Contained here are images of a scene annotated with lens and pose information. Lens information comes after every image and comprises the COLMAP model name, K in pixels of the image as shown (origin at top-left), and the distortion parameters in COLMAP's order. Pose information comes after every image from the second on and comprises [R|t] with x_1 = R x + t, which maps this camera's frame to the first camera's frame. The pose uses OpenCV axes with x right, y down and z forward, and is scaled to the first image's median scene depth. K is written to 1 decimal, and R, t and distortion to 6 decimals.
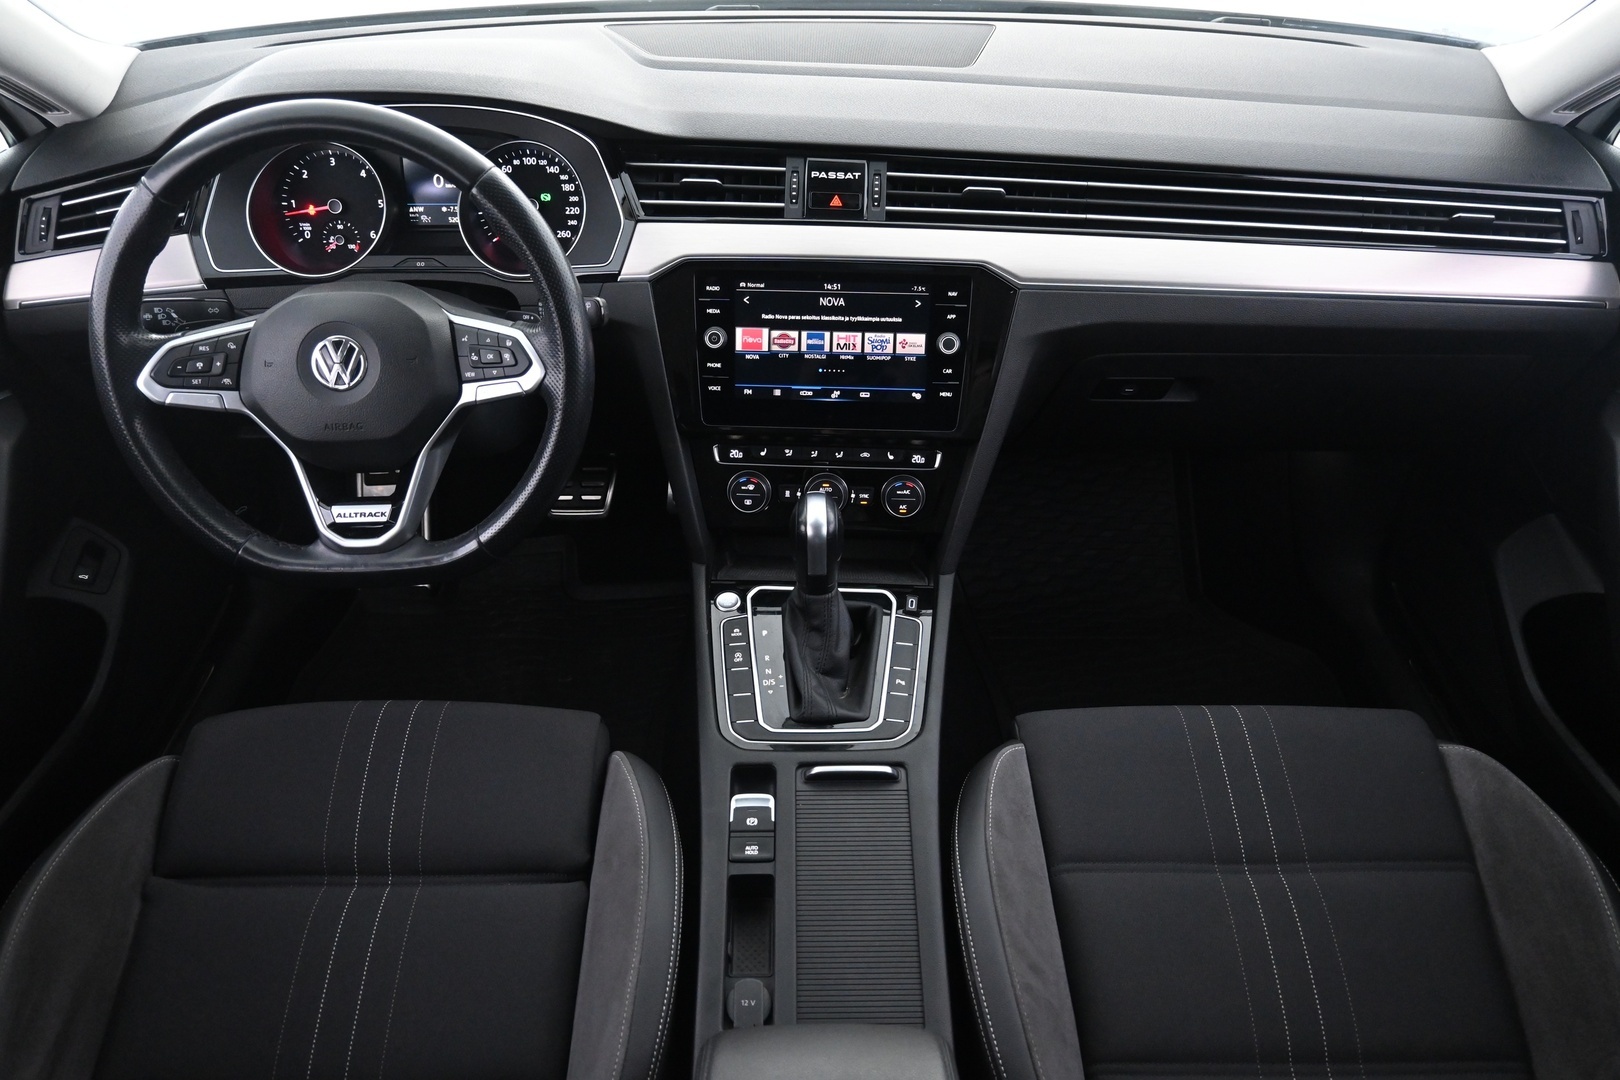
lens RADIAL K [[1259.0, 0, 810.0], [0, 1259.0, 540.0], [0, 0, 1]] dist [-0.003358, -0.004773]
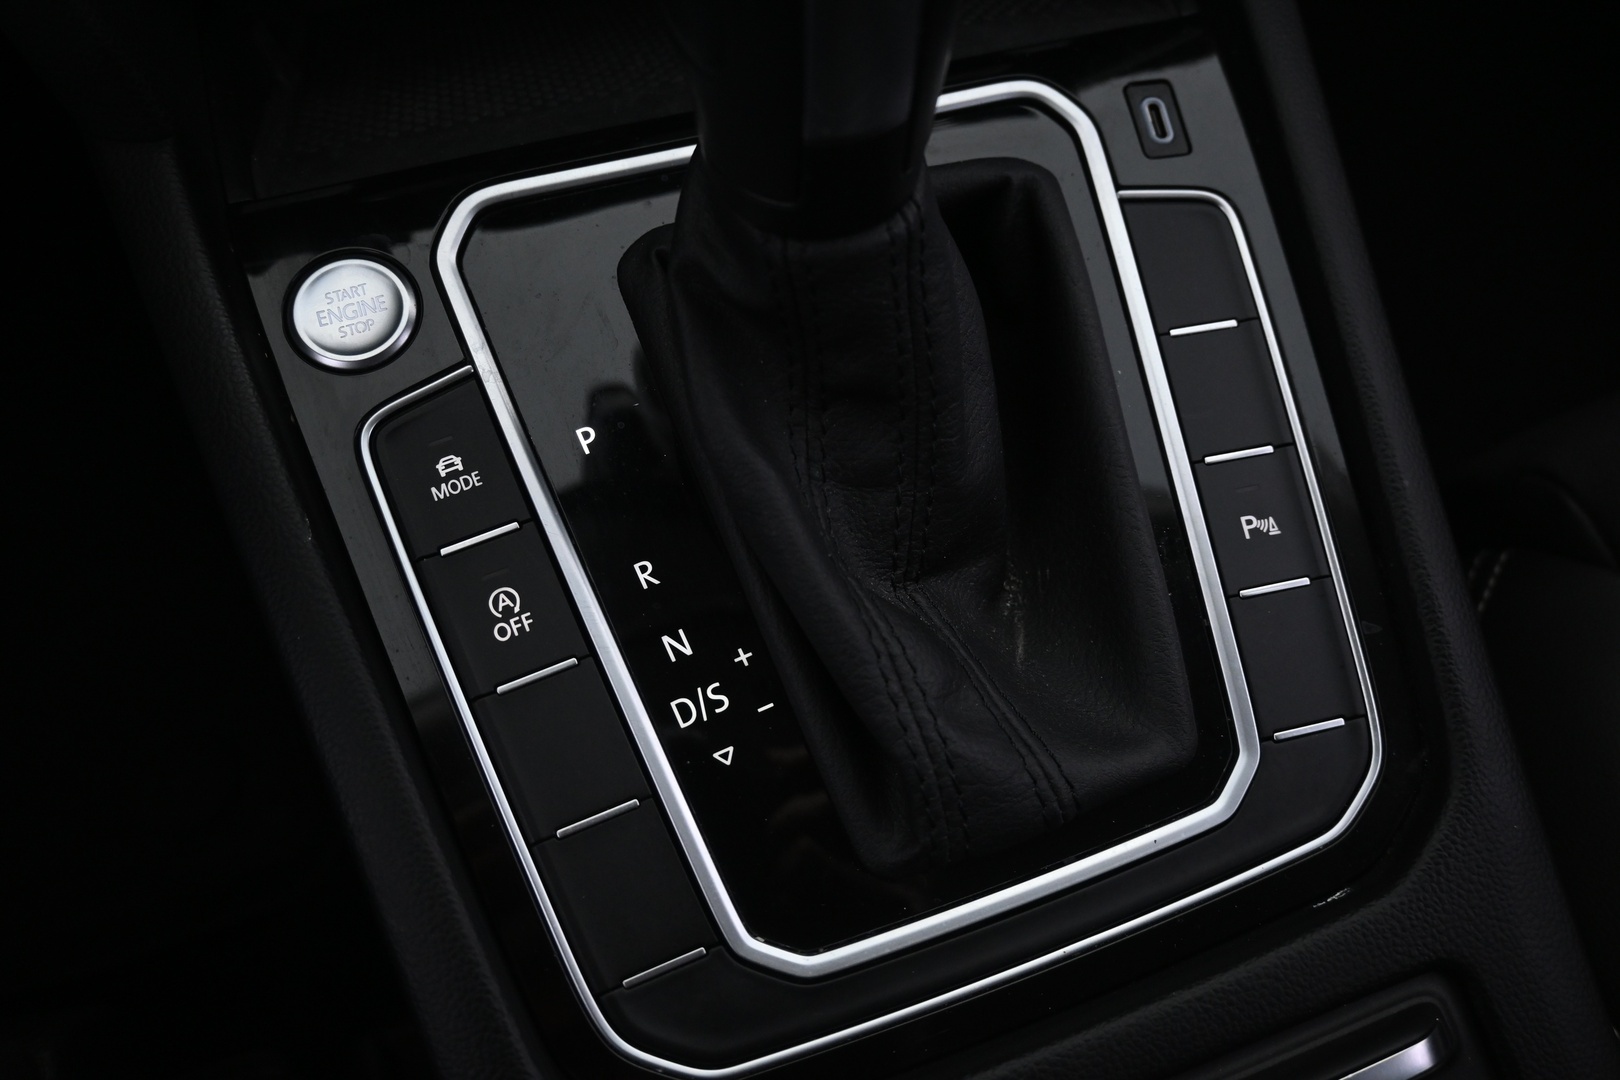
lens RADIAL K [[1286.0, 0, 810.0], [0, 1286.0, 540.0], [0, 0, 1]] dist [-0.000273, -0.006550]
pose [[0.938680, -0.284586, 0.194655, -0.048472], [0.161606, 0.861853, 0.480721, -0.008389], [-0.304570, -0.419786, 0.854995, 0.816570]]
